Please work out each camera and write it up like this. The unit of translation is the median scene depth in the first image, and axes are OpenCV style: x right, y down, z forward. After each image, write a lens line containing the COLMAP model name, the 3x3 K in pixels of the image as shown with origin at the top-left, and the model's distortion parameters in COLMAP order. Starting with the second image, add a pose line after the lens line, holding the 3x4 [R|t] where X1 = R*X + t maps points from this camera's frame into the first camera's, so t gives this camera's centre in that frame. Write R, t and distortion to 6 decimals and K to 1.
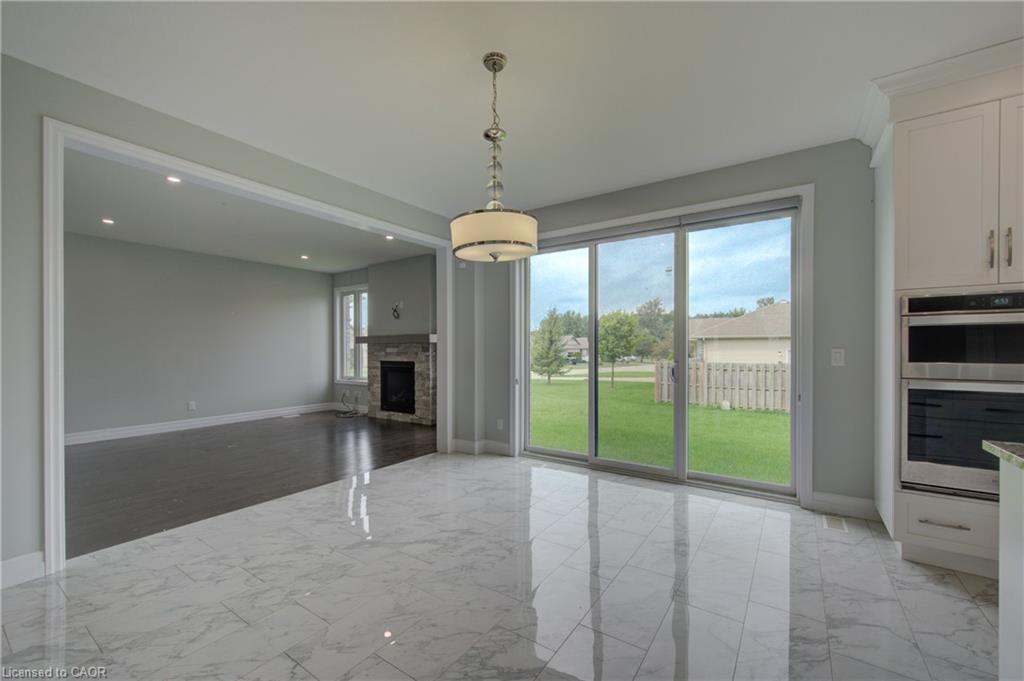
lens RADIAL K [[412.7, 0, 514.6], [0, 412.7, 349.0], [0, 0, 1]] dist [0.000293, -0.000194]
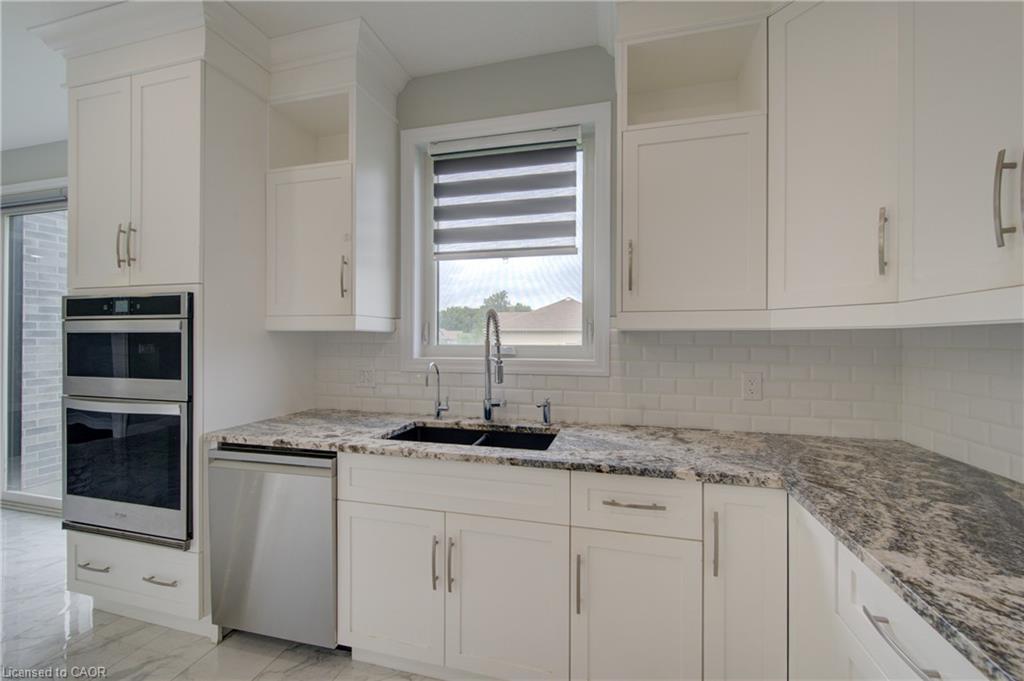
lens RADIAL K [[435.0, 0, 512.0], [0, 435.0, 340.5], [0, 0, 1]] dist [-0.000490, -0.000126]
pose [[0.939690, 0.002027, 0.342021, 1.503814], [-0.001563, 0.999997, -0.001632, -0.040038], [-0.342023, 0.000999, 0.939691, -0.128987]]
